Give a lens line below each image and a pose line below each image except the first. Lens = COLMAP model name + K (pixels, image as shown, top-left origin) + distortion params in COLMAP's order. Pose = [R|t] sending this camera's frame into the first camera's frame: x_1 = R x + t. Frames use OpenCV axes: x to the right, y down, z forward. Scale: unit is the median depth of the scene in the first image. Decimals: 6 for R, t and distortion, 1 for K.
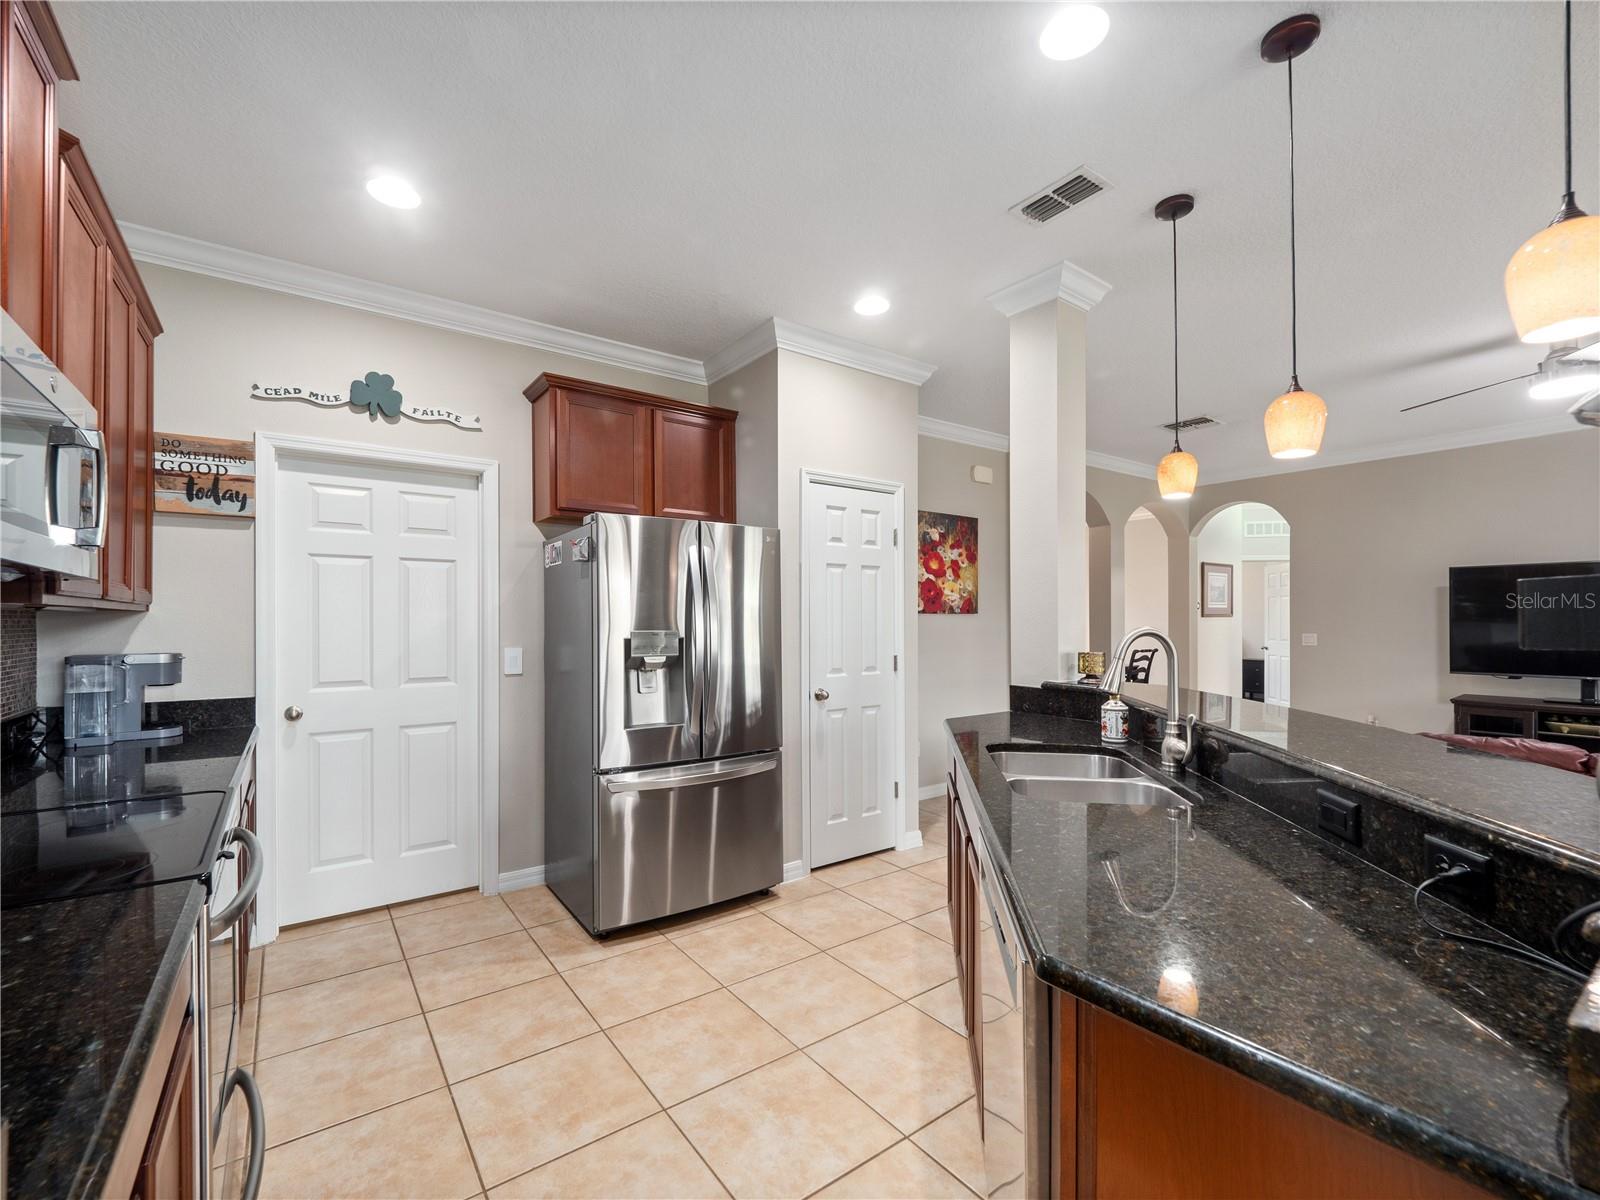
lens RADIAL K [[685.7, 0, 791.0], [0, 685.7, 616.7], [0, 0, 1]] dist [-0.003395, -0.002624]
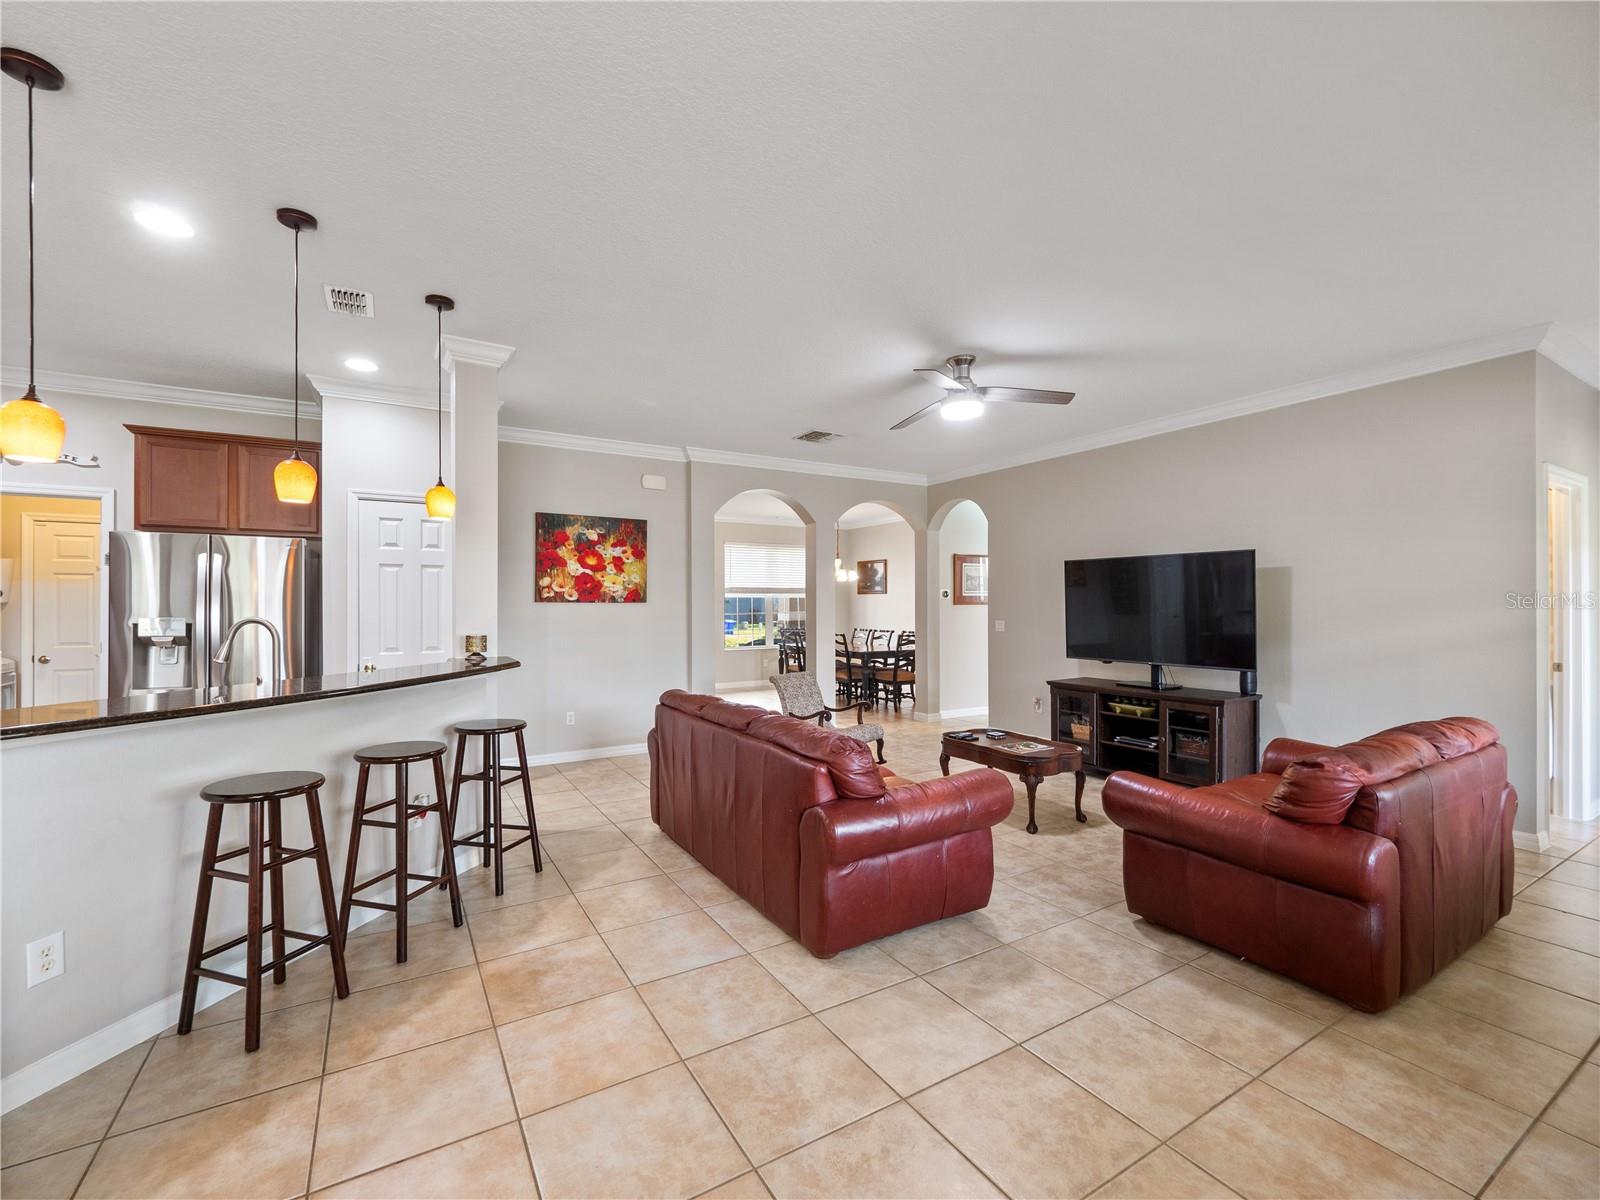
lens RADIAL K [[685.7, 0, 801.4], [0, 685.7, 605.9], [0, 0, 1]] dist [-0.003395, -0.002624]
pose [[0.995956, 0.002337, -0.089817, 0.664315], [-0.002060, 0.999993, 0.003166, -0.003269], [0.089824, -0.002968, 0.995953, -0.133919]]
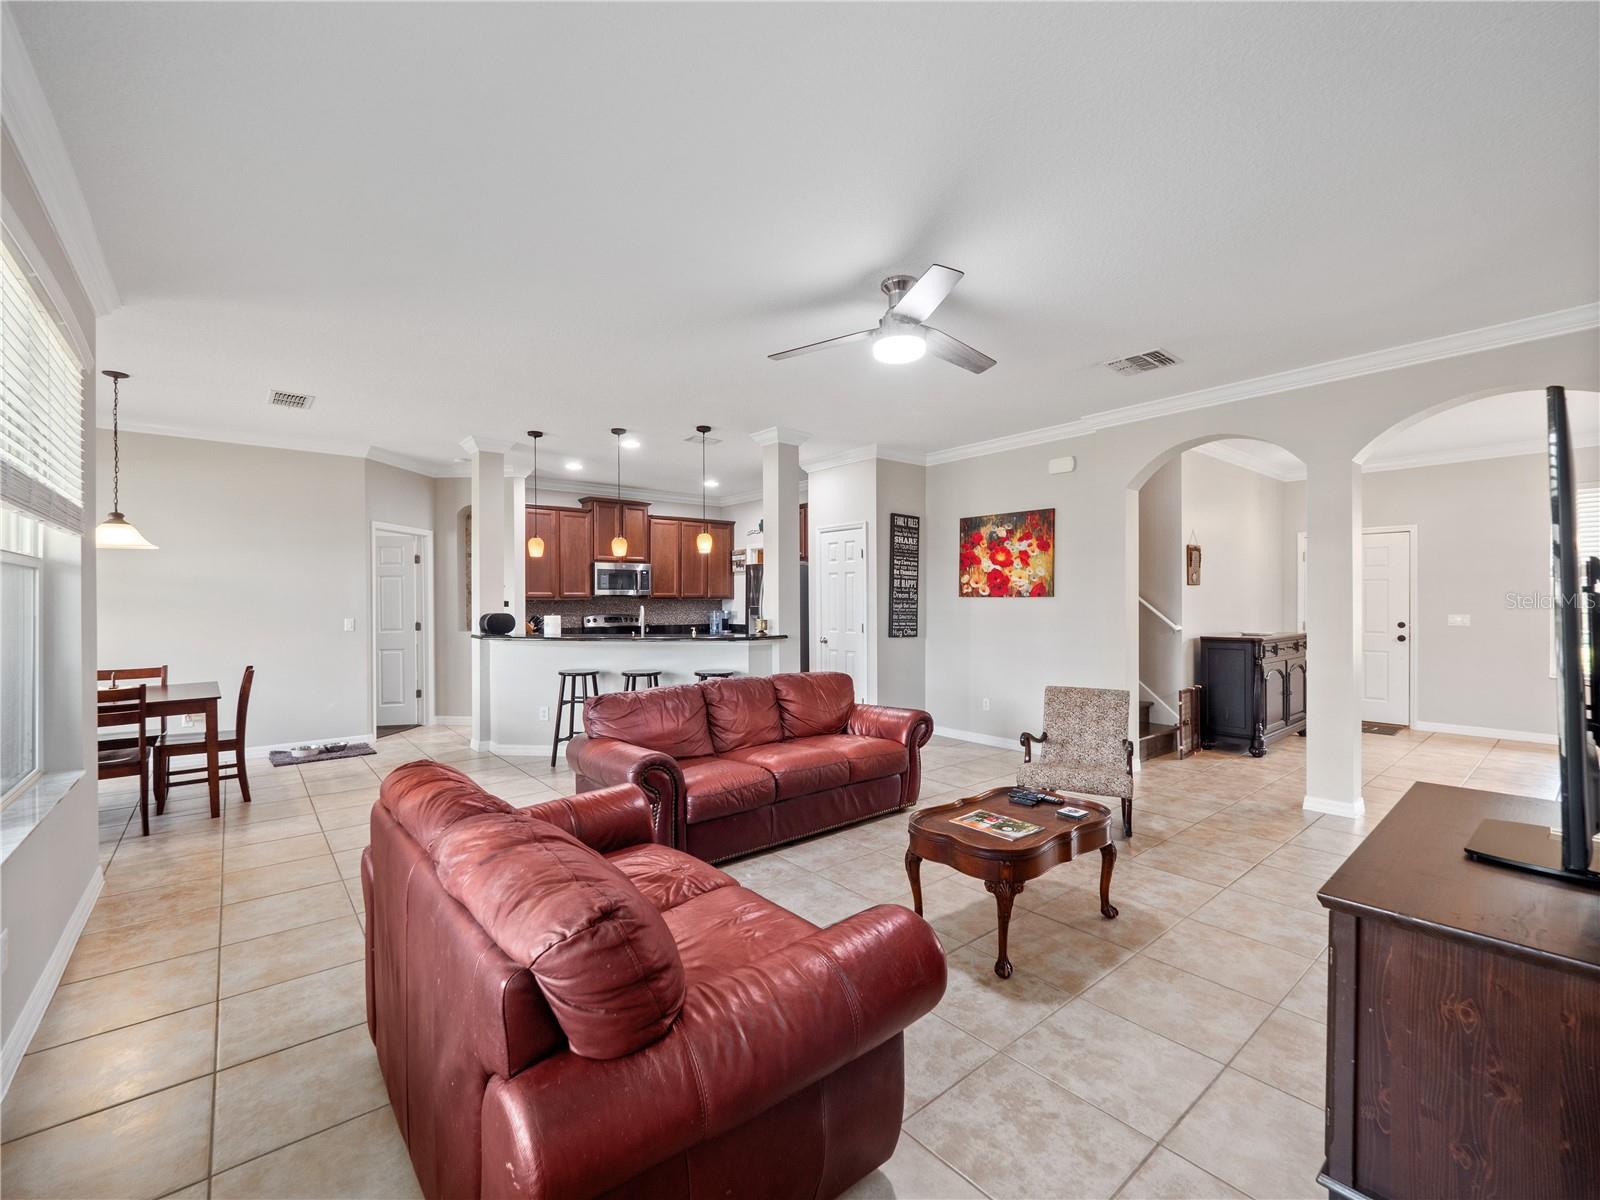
lens RADIAL K [[685.7, 0, 768.7], [0, 685.7, 603.5], [0, 0, 1]] dist [-0.003395, -0.002624]
pose [[0.038198, 0.005174, -0.999257, 1.393687], [0.007595, 0.999956, 0.005468, -0.002981], [0.999241, -0.007798, 0.038157, 0.534754]]
